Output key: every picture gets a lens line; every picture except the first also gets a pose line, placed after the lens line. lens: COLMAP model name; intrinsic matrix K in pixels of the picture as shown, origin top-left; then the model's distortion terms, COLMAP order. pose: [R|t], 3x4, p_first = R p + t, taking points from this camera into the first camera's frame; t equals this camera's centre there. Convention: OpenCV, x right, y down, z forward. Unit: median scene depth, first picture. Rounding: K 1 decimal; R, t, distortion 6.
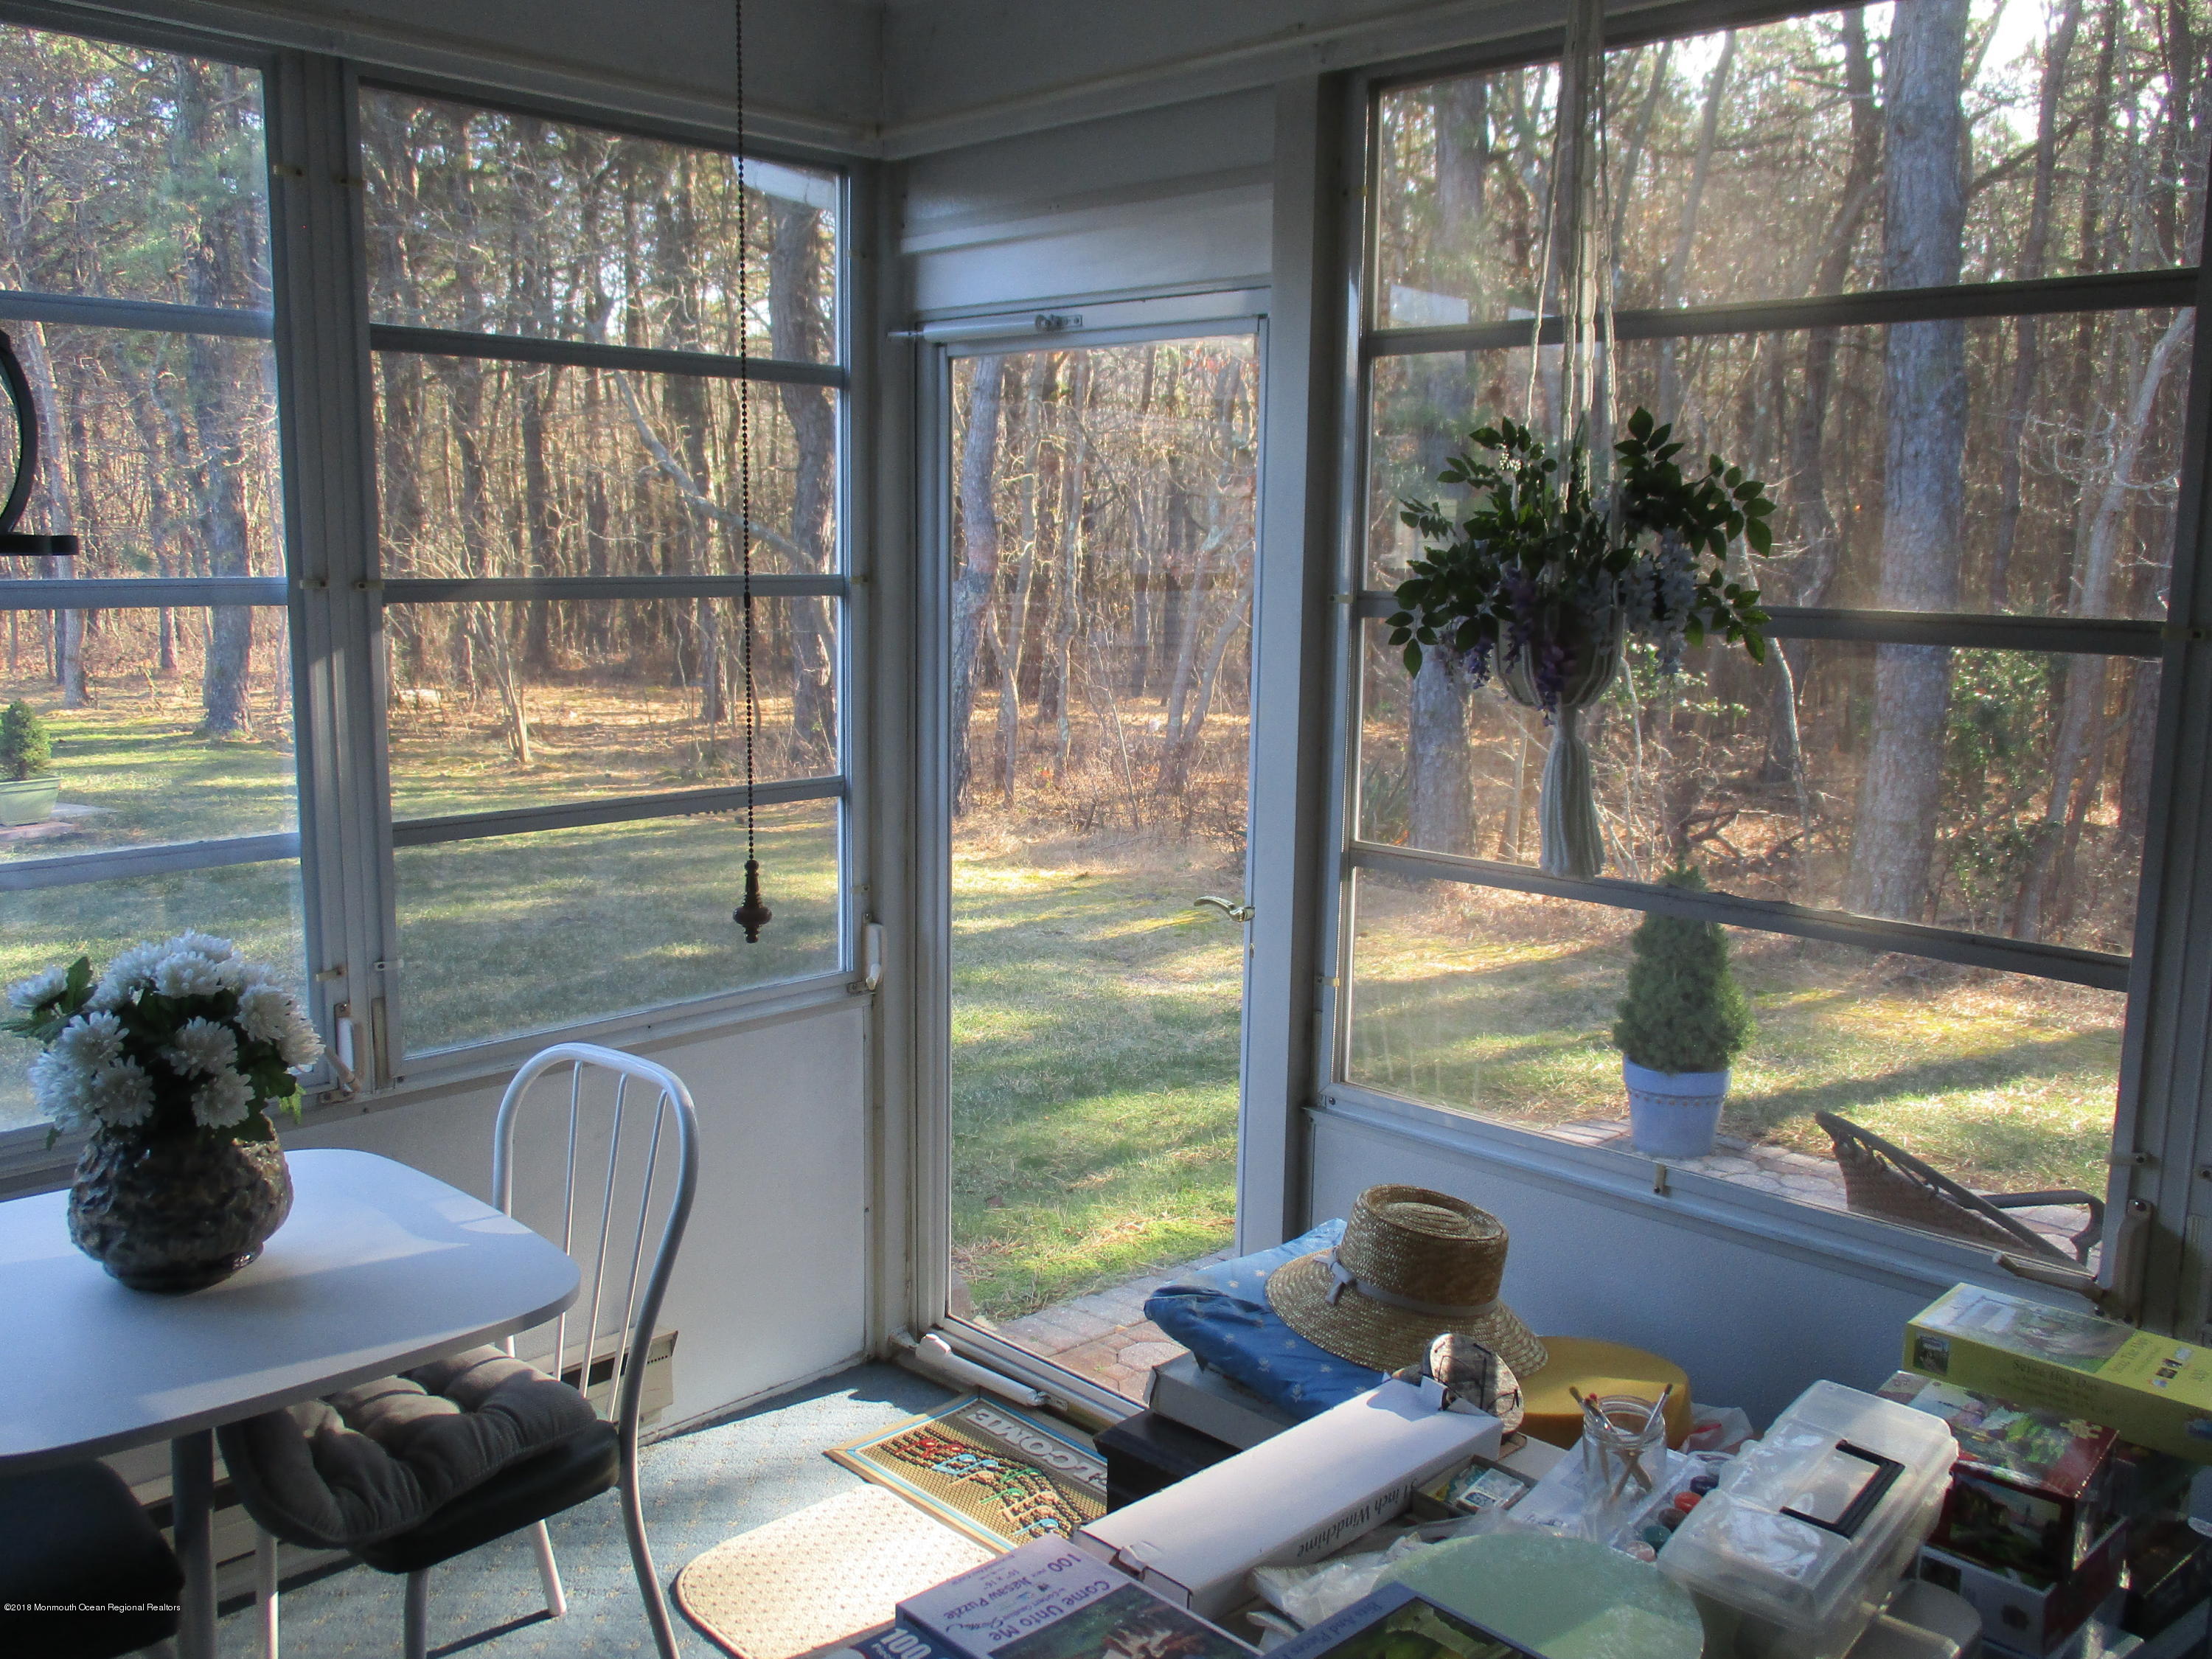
lens RADIAL K [[1890.7, 0, 1099.3], [0, 1890.7, 799.9], [0, 0, 1]] dist [-0.004666, 0.006456]
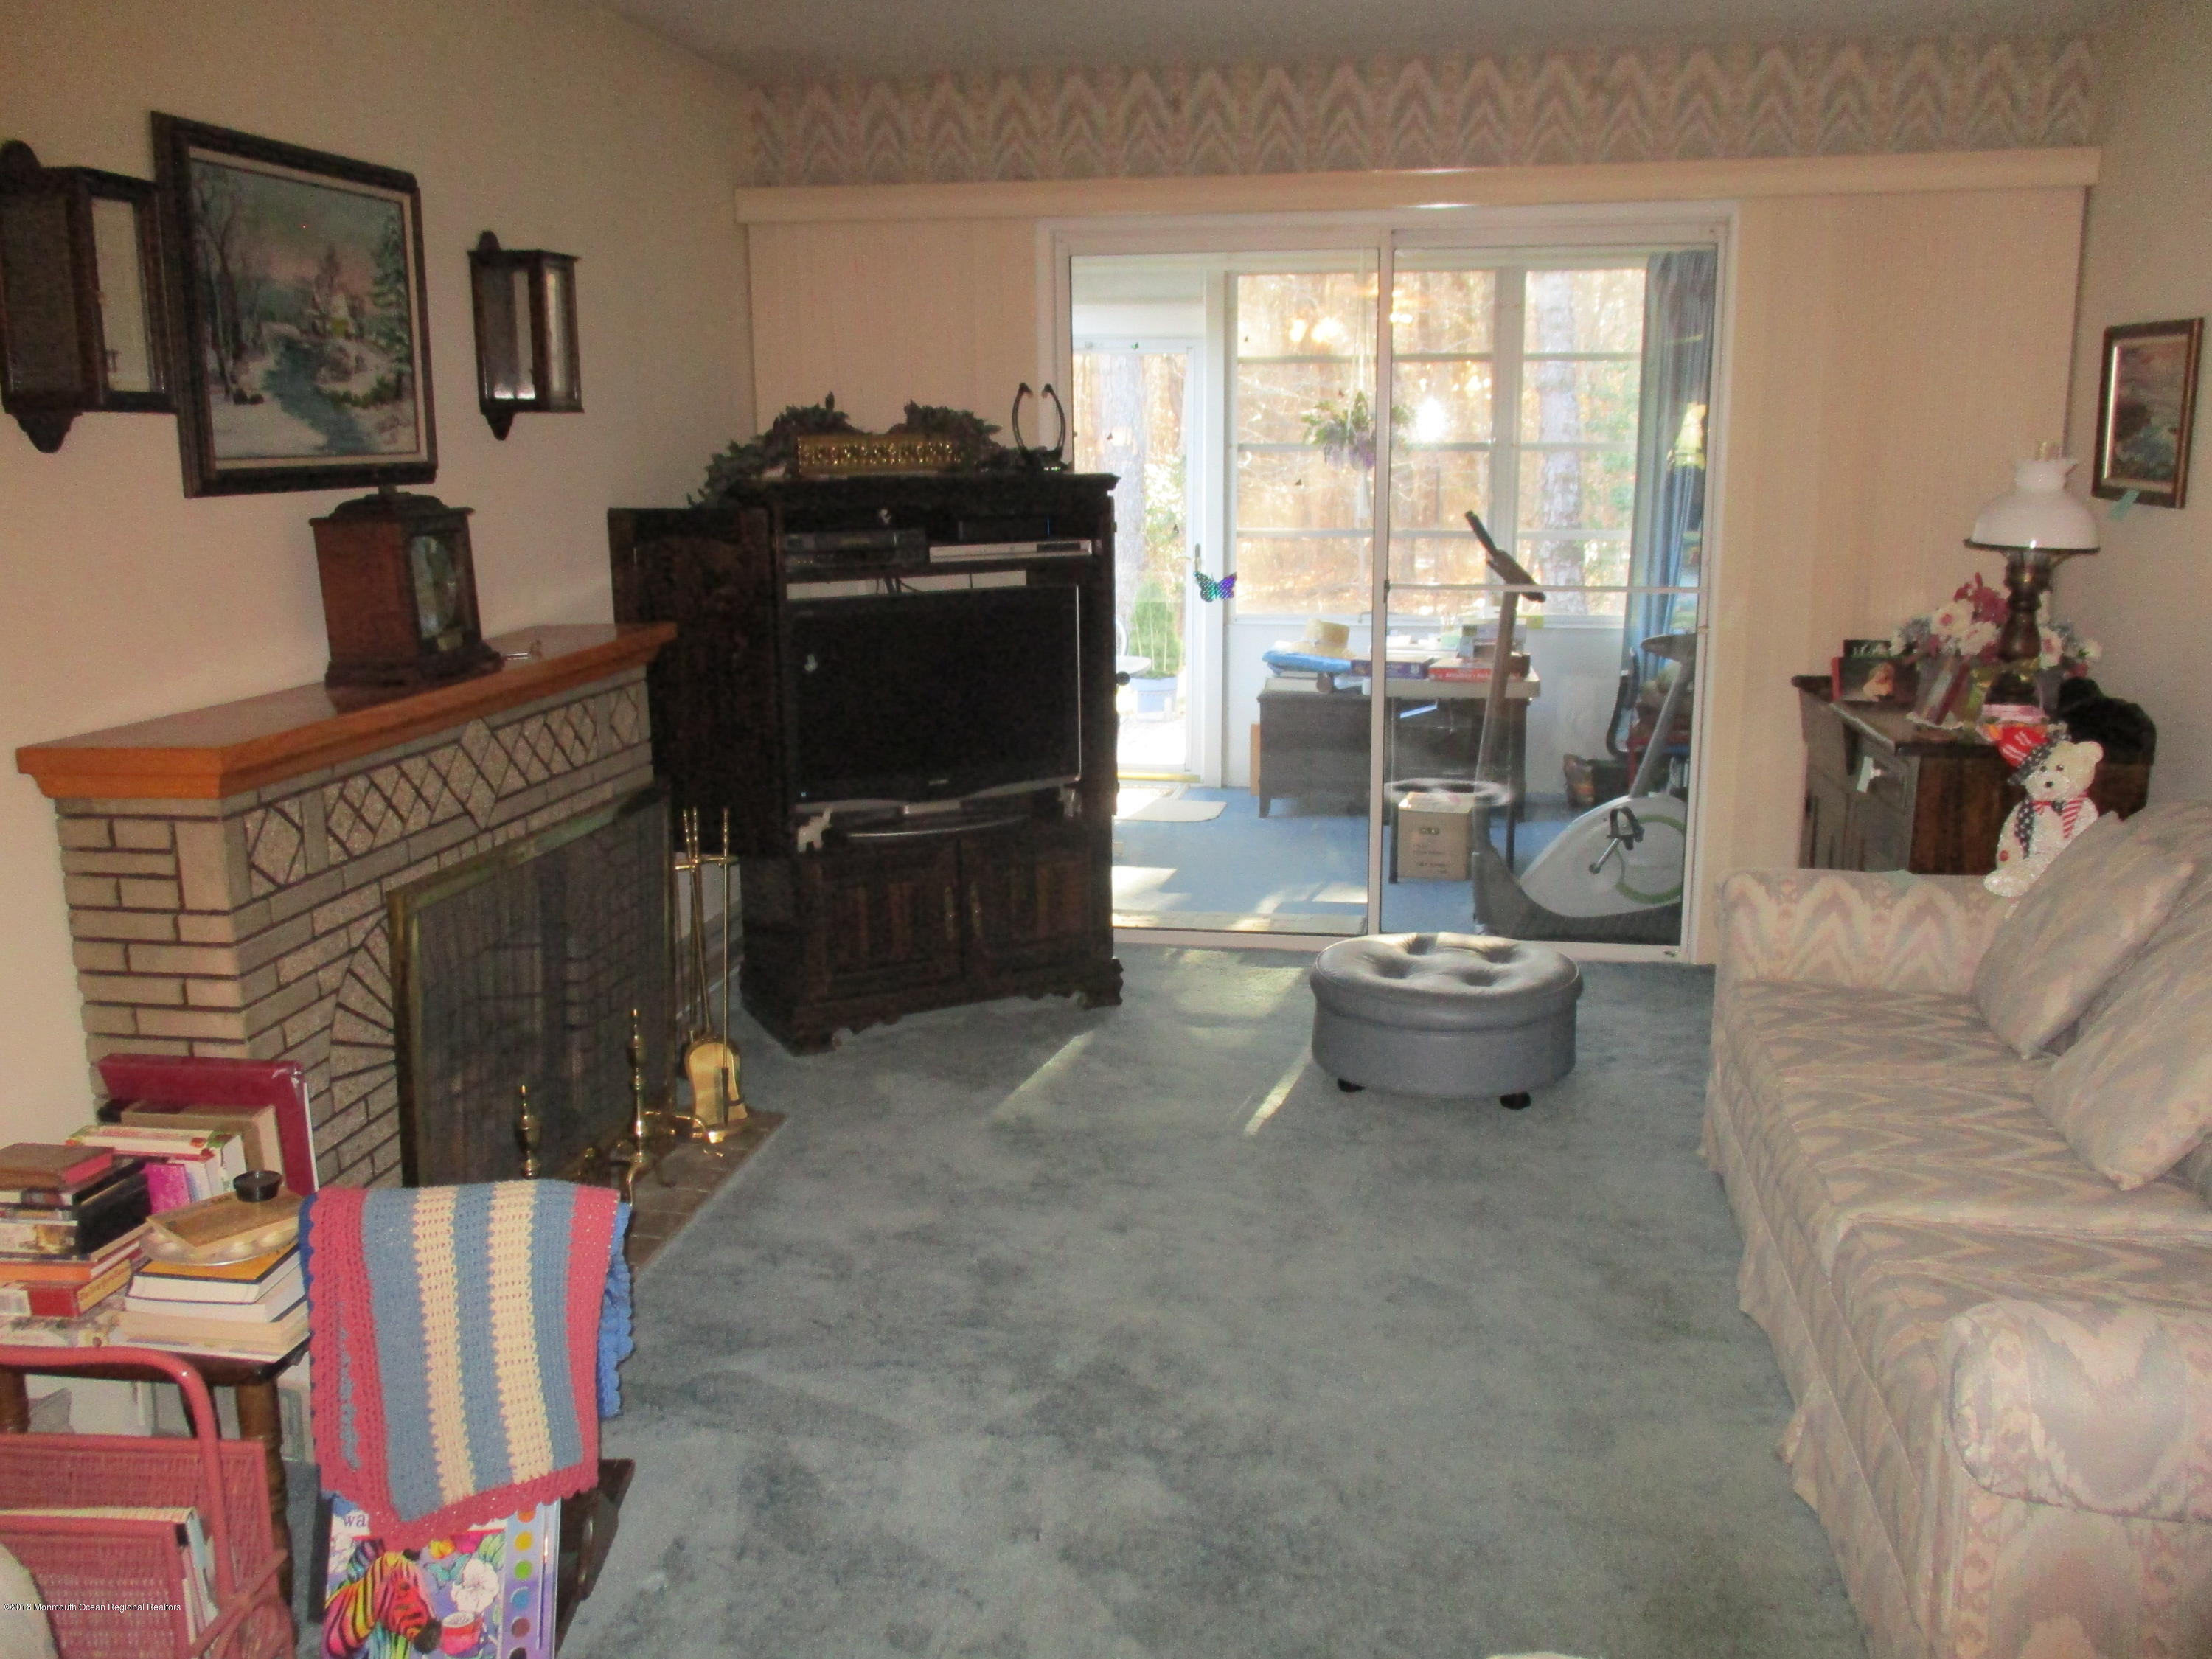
lens RADIAL K [[1922.3, 0, 1106.0], [0, 1922.3, 829.5], [0, 0, 1]] dist [-0.002597, -0.008495]
pose [[0.819533, -0.142255, 0.555094, -1.809680], [0.100072, 0.989340, 0.105795, 0.148511], [-0.564227, -0.031153, 0.825032, -1.396379]]
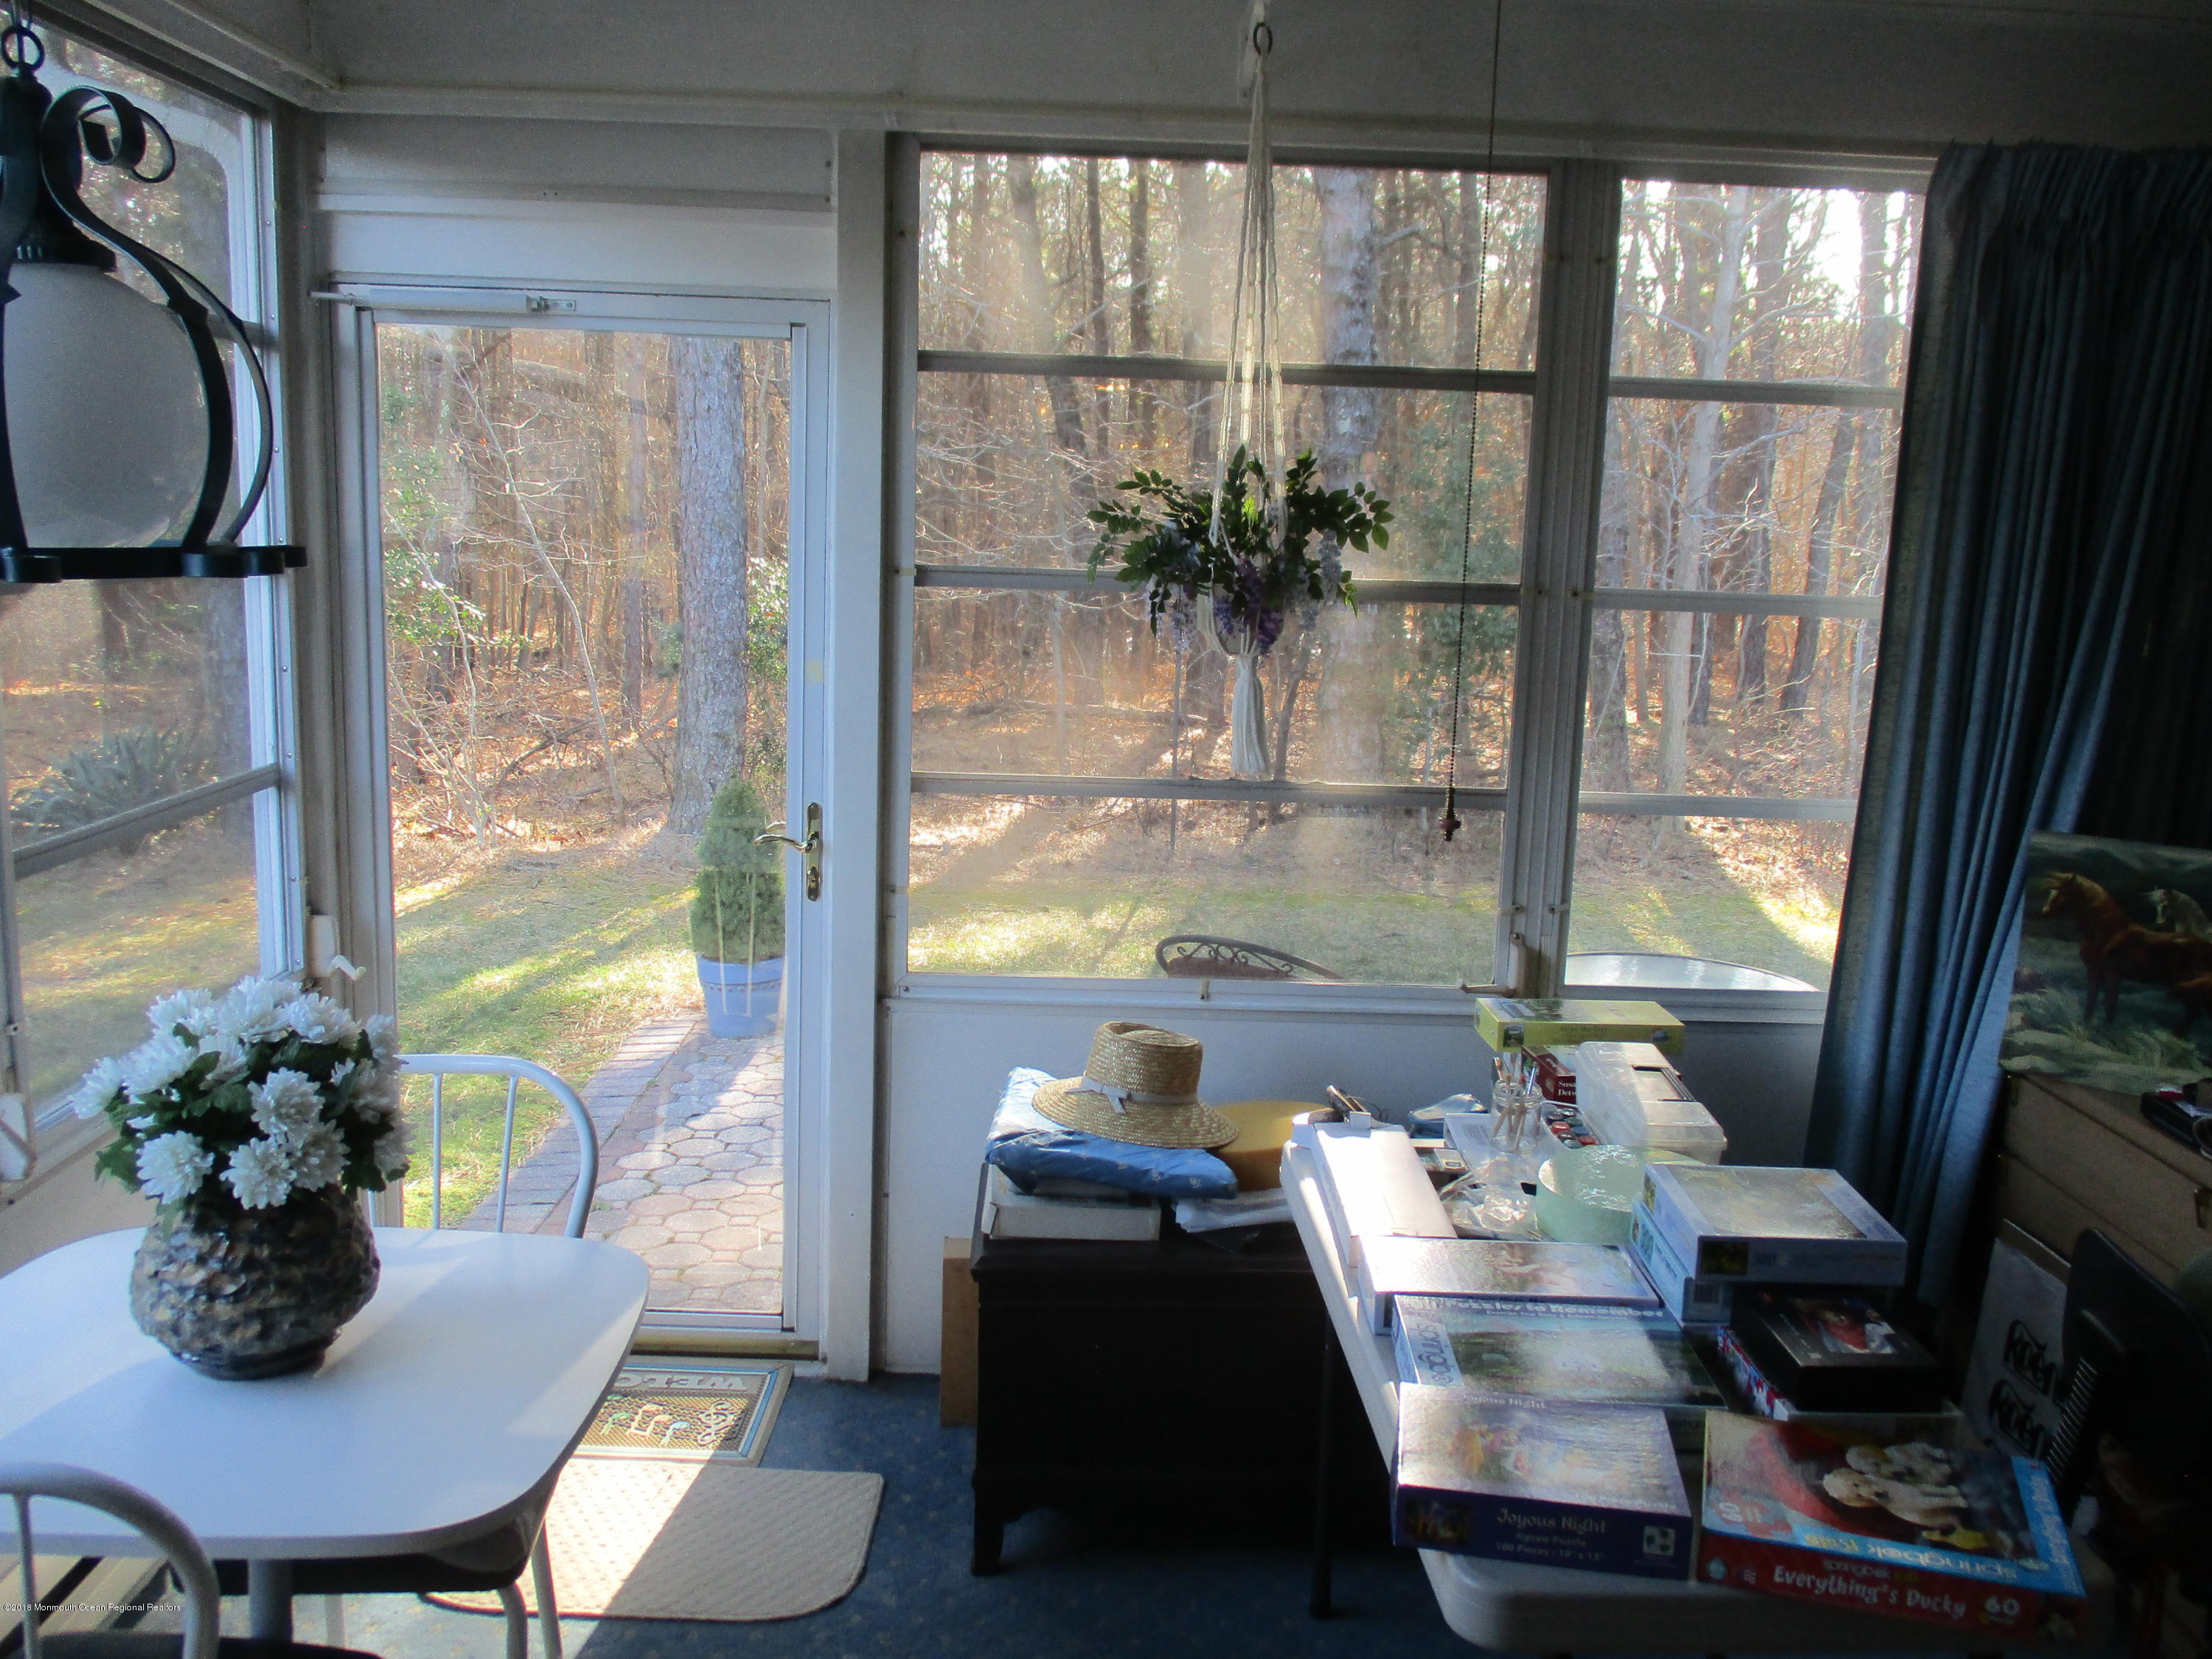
lens RADIAL K [[1922.3, 0, 1106.0], [0, 1922.3, 829.5], [0, 0, 1]] dist [-0.002597, -0.008495]
pose [[0.701705, -0.116301, 0.702911, -0.670298], [0.076974, 0.993187, 0.087487, -0.042069], [-0.708298, -0.007284, 0.705876, 0.047640]]
